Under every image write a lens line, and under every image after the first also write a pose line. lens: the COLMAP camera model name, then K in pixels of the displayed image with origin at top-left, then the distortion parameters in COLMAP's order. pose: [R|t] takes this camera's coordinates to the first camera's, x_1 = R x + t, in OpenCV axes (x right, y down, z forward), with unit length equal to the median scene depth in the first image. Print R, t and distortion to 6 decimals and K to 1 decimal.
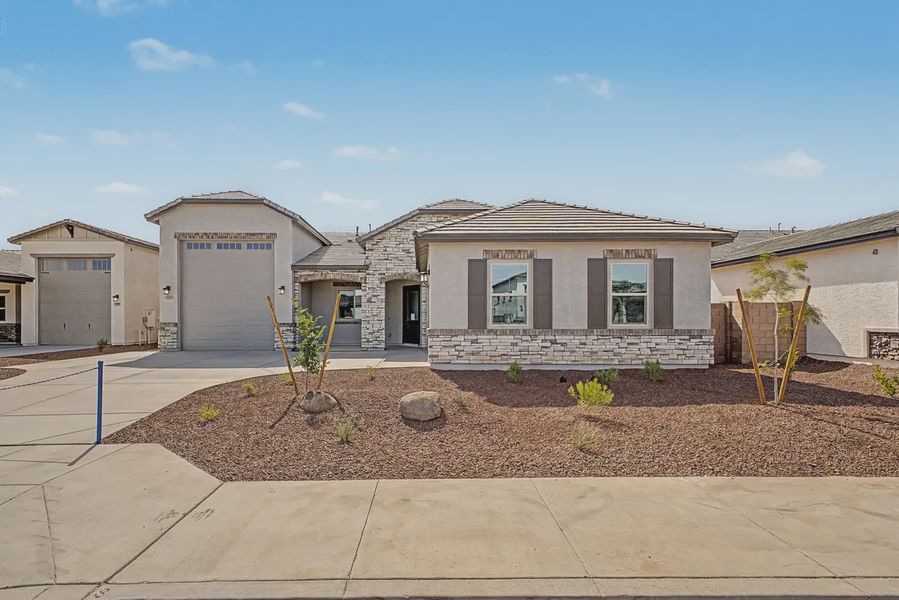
lens RADIAL K [[397.1, 0, 409.9], [0, 397.1, 316.2], [0, 0, 1]] dist [0.004723, 0.001251]
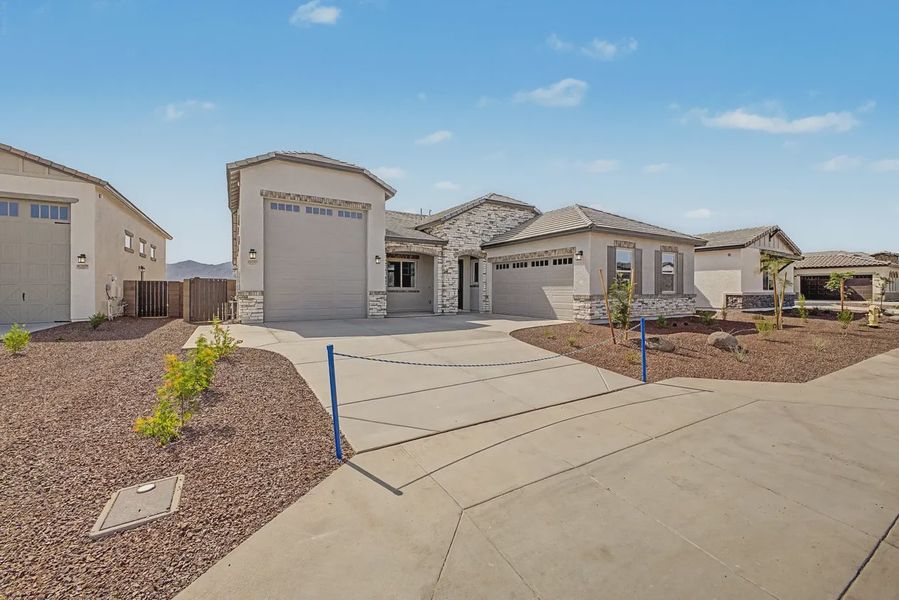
lens RADIAL K [[359.3, 0, 427.7], [0, 359.3, 287.1], [0, 0, 1]] dist [0.014703, -0.001696]
pose [[0.867417, 0.005167, 0.497555, -1.073735], [-0.005624, 0.999984, -0.000580, 0.009513], [-0.497550, -0.002296, 0.867432, 0.187121]]
